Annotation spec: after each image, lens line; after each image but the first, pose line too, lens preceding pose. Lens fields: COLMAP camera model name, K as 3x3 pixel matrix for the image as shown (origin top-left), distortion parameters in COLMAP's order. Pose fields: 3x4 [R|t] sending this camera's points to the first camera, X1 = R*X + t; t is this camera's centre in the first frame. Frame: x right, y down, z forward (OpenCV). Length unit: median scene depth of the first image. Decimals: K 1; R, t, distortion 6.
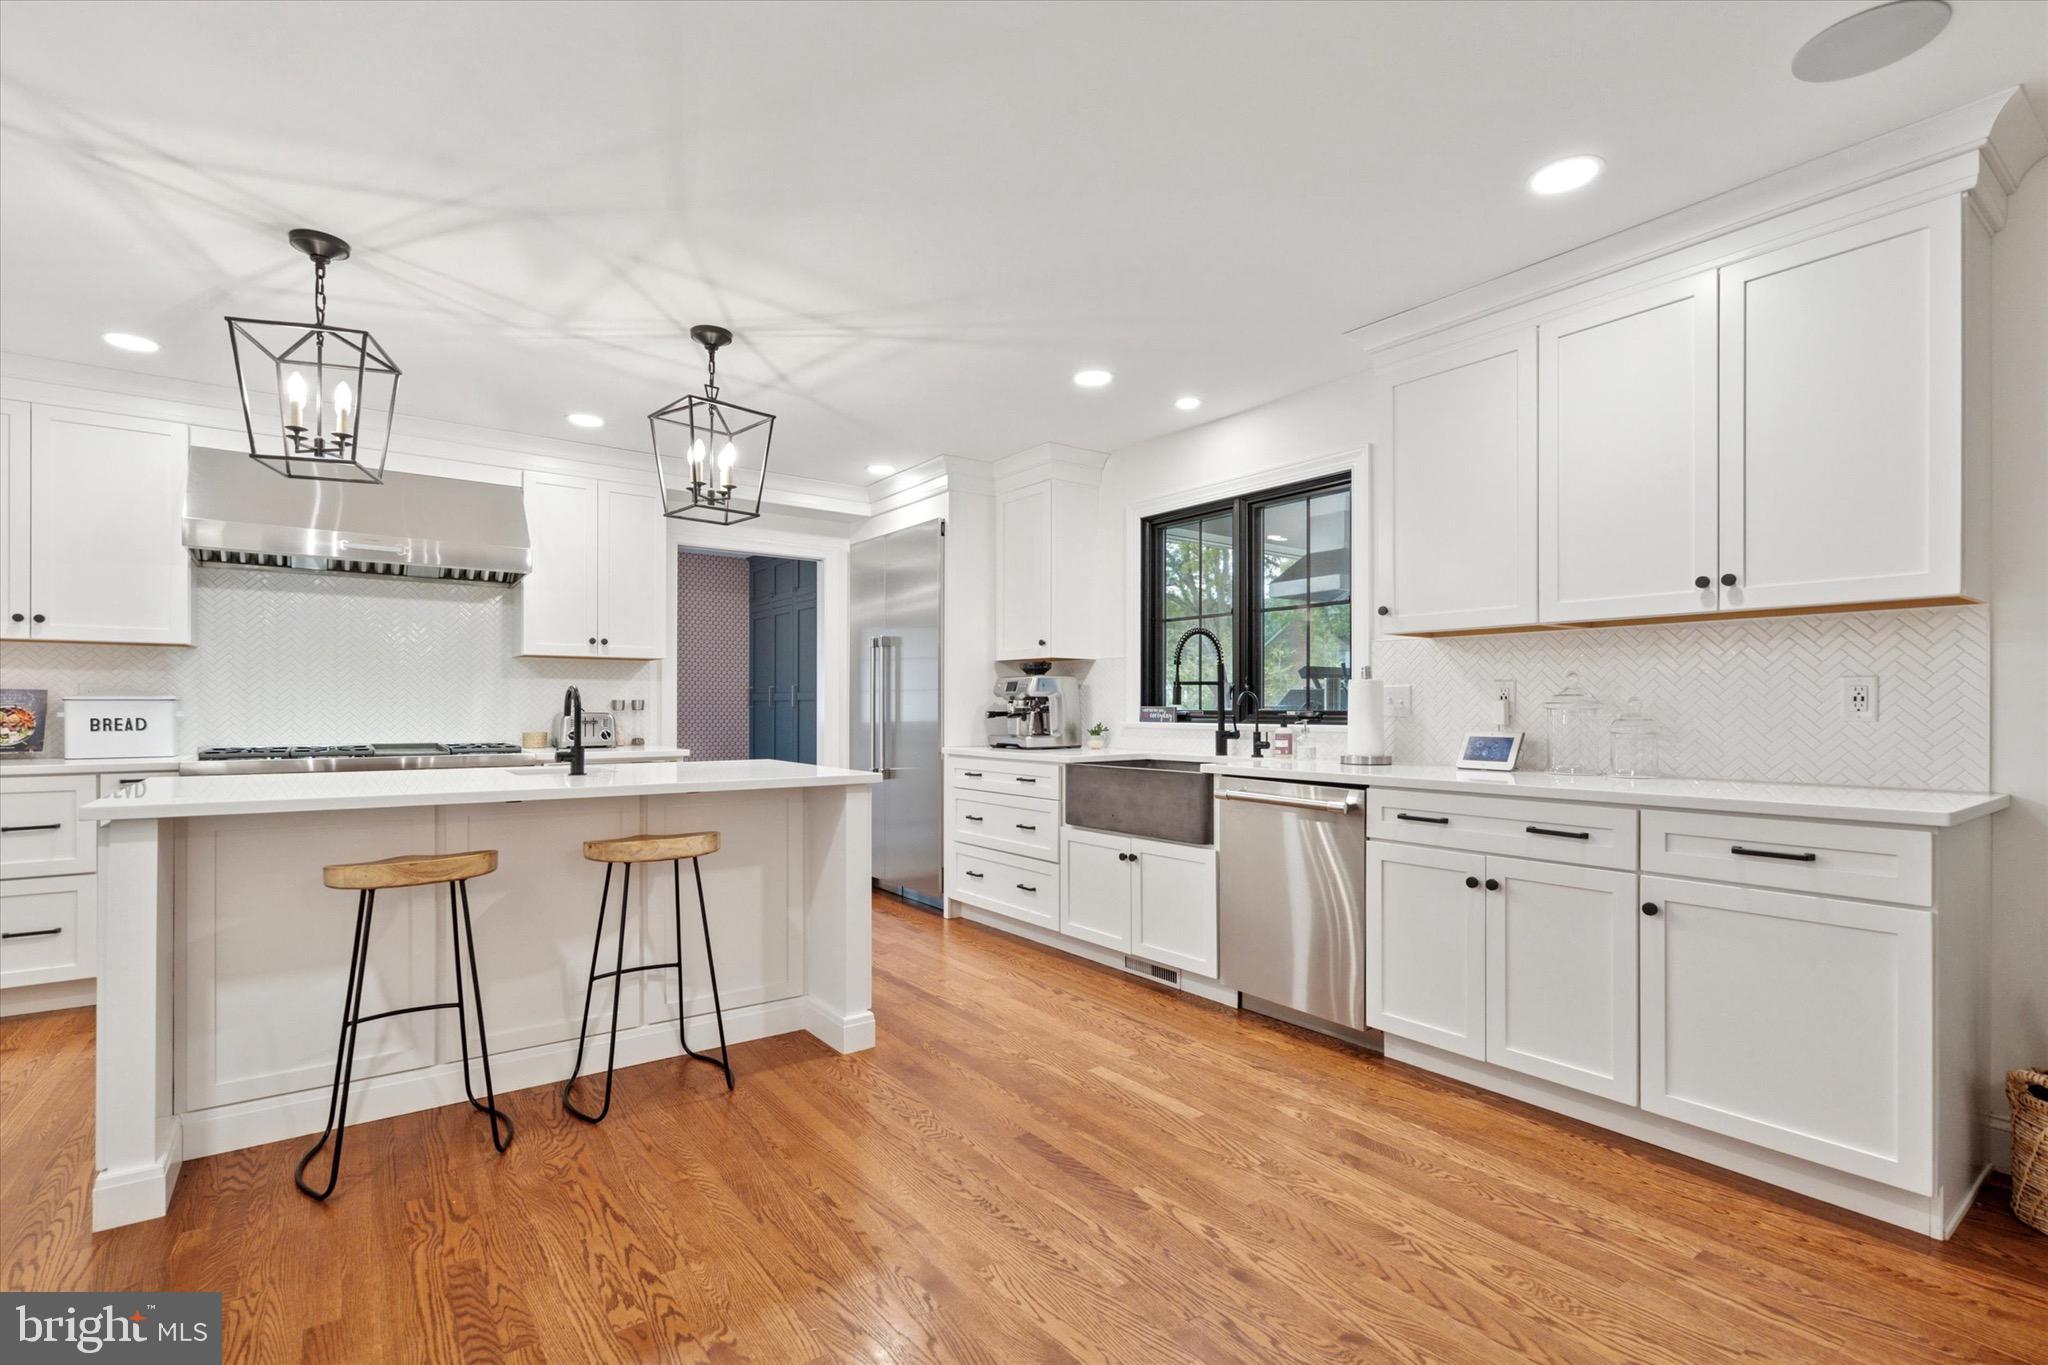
lens RADIAL K [[935.3, 0, 1015.5], [0, 935.3, 695.3], [0, 0, 1]] dist [0.000446, 0.000690]
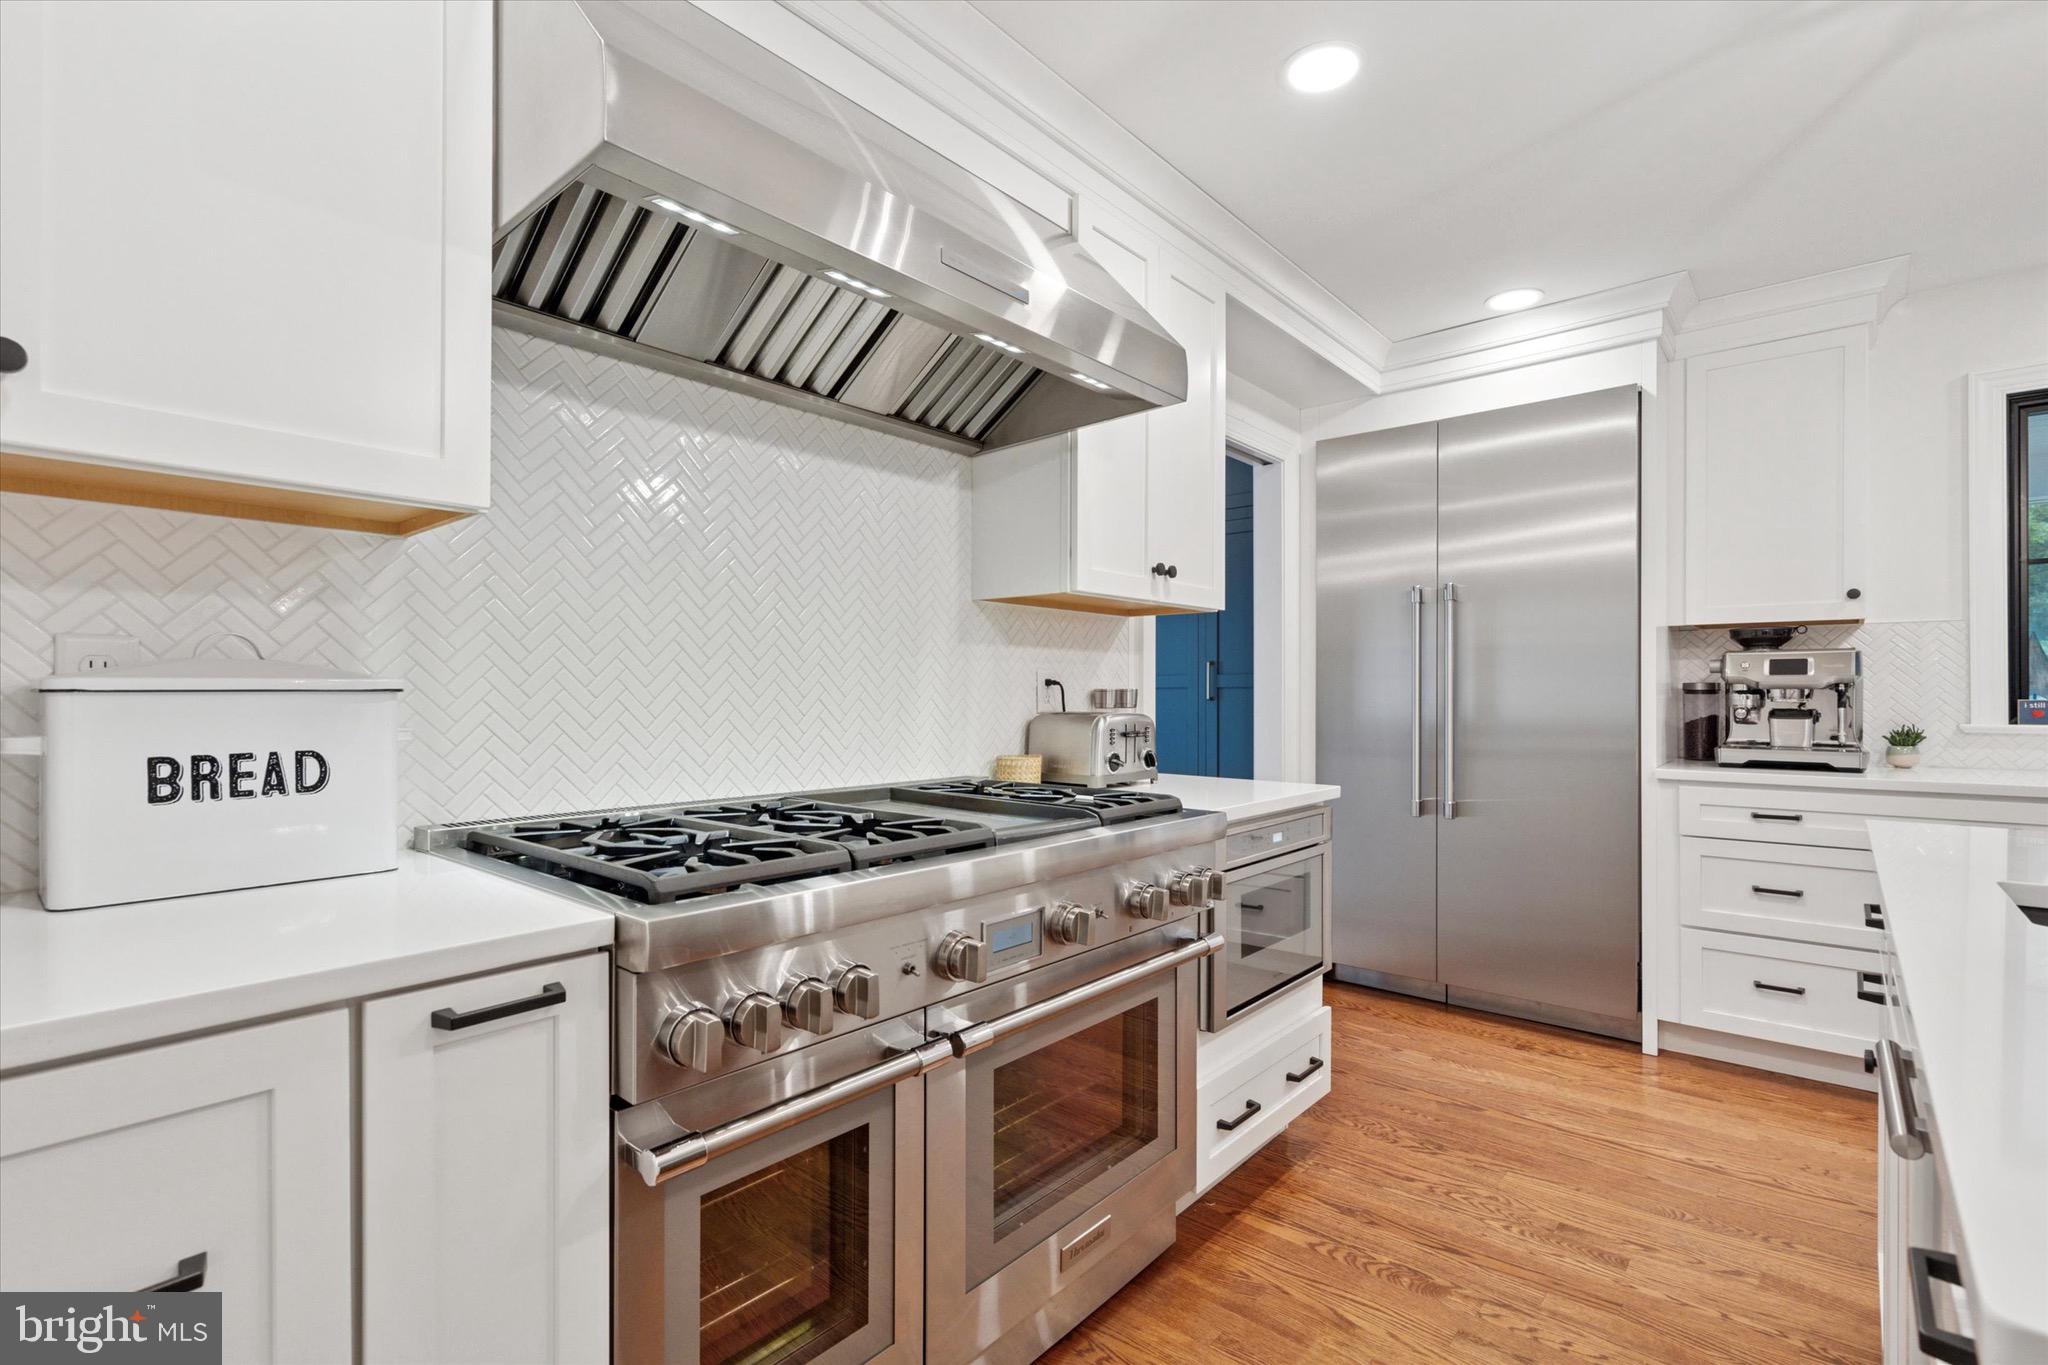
lens RADIAL K [[935.3, 0, 1022.4], [0, 935.3, 683.2], [0, 0, 1]] dist [0.000446, 0.000690]
pose [[0.974032, 0.002071, 0.226403, -0.732711], [-0.002637, 0.999994, 0.002200, 0.001179], [-0.226397, -0.002740, 0.974031, 0.615788]]
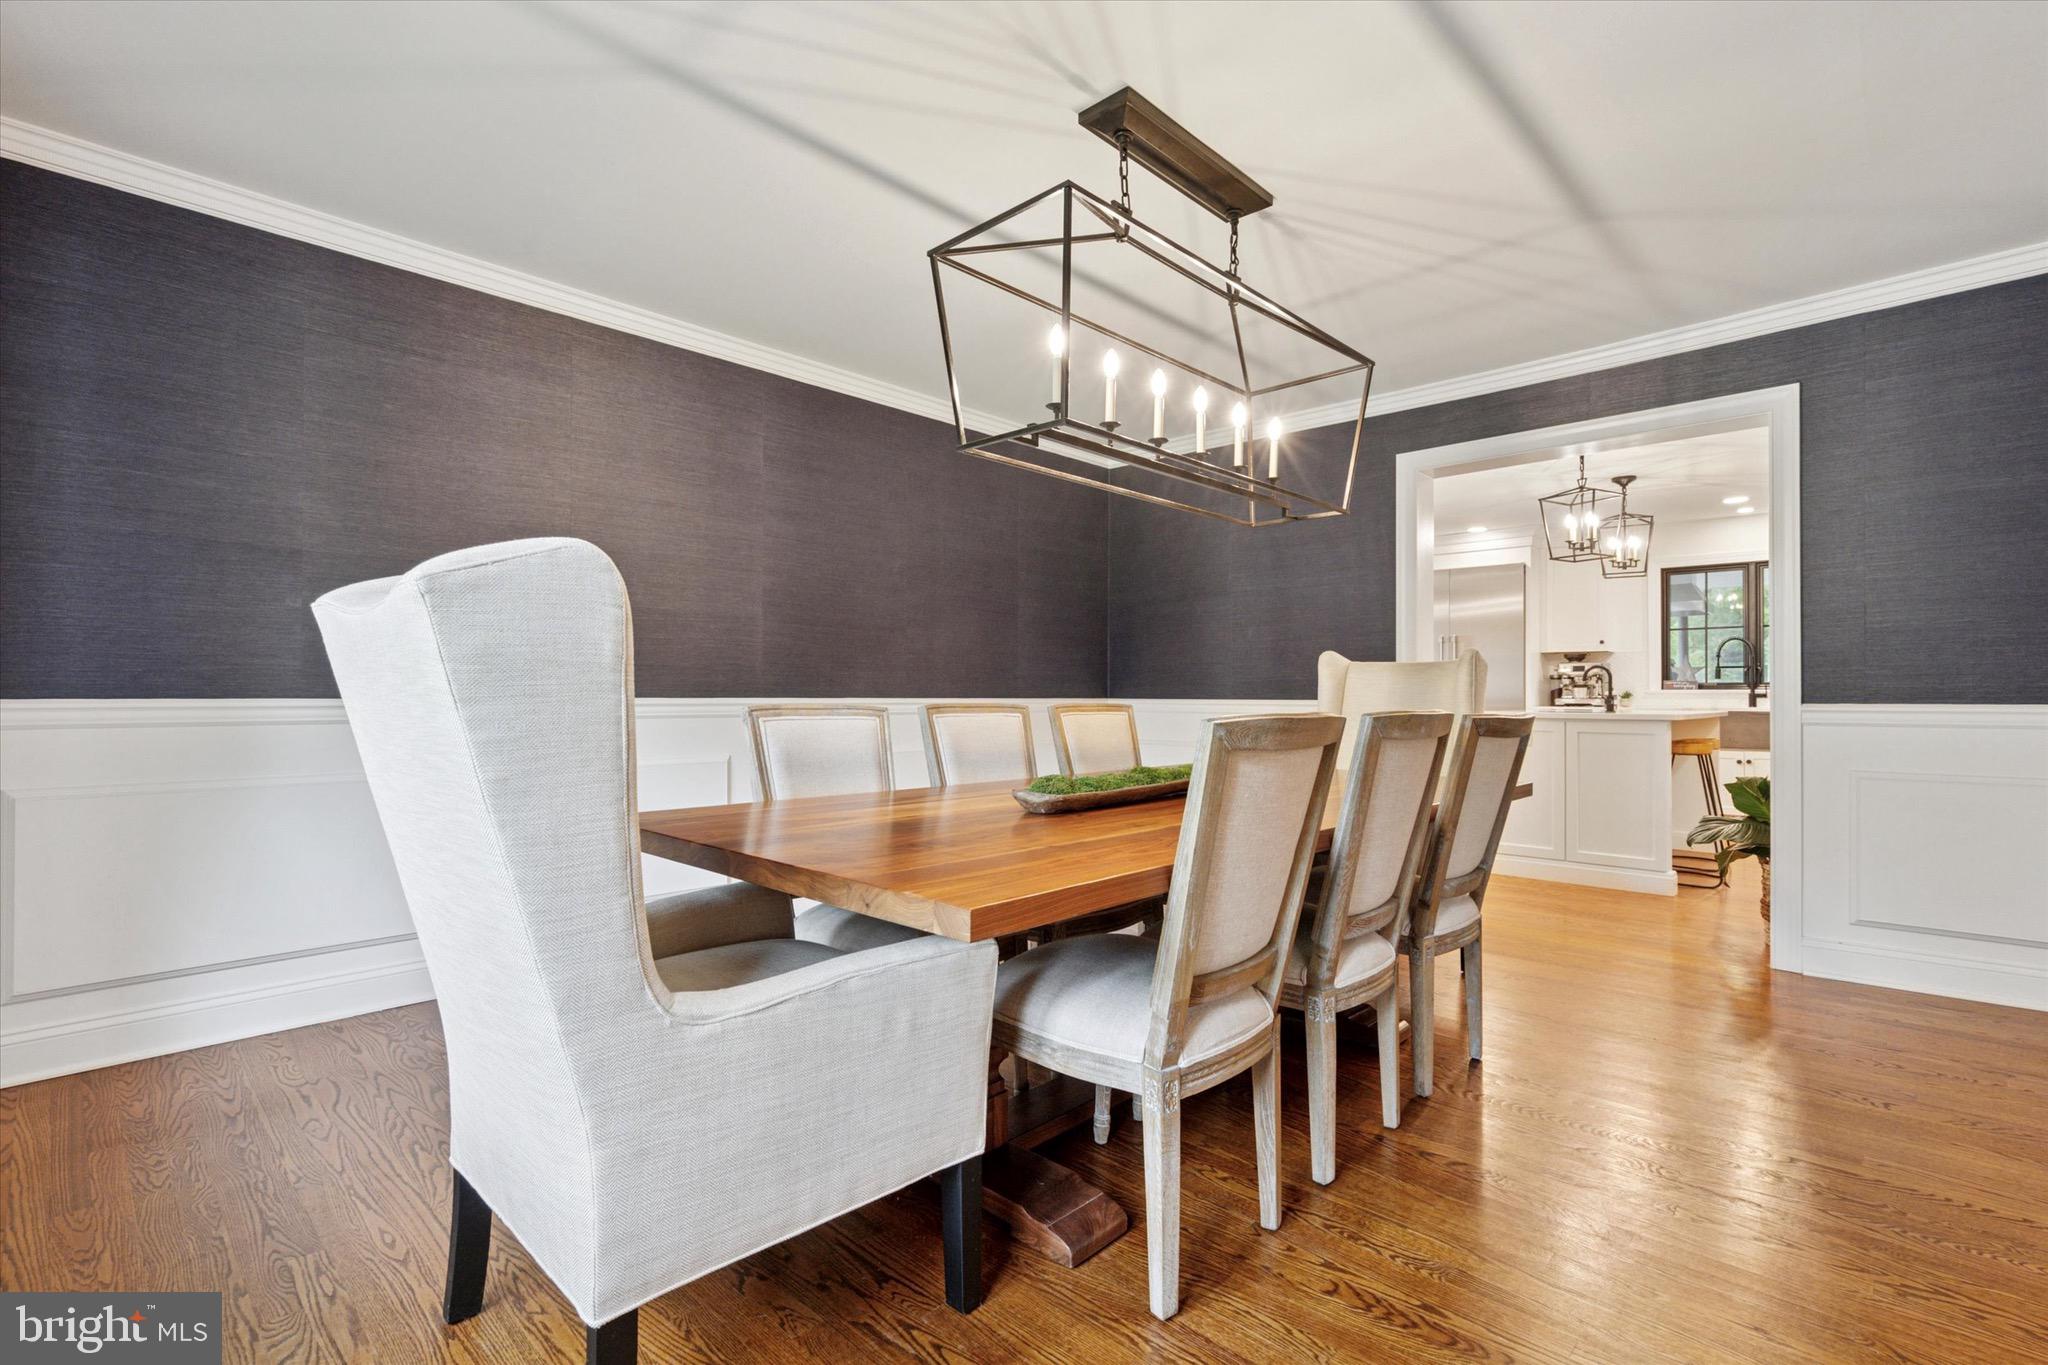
lens RADIAL K [[935.3, 0, 1029.2], [0, 935.3, 680.2], [0, 0, 1]] dist [0.000446, 0.000690]
pose [[0.984576, 0.003647, 0.174917, -1.453741], [-0.002765, 0.999982, -0.005286, 0.025723], [-0.174933, 0.004721, 0.984569, -0.517956]]
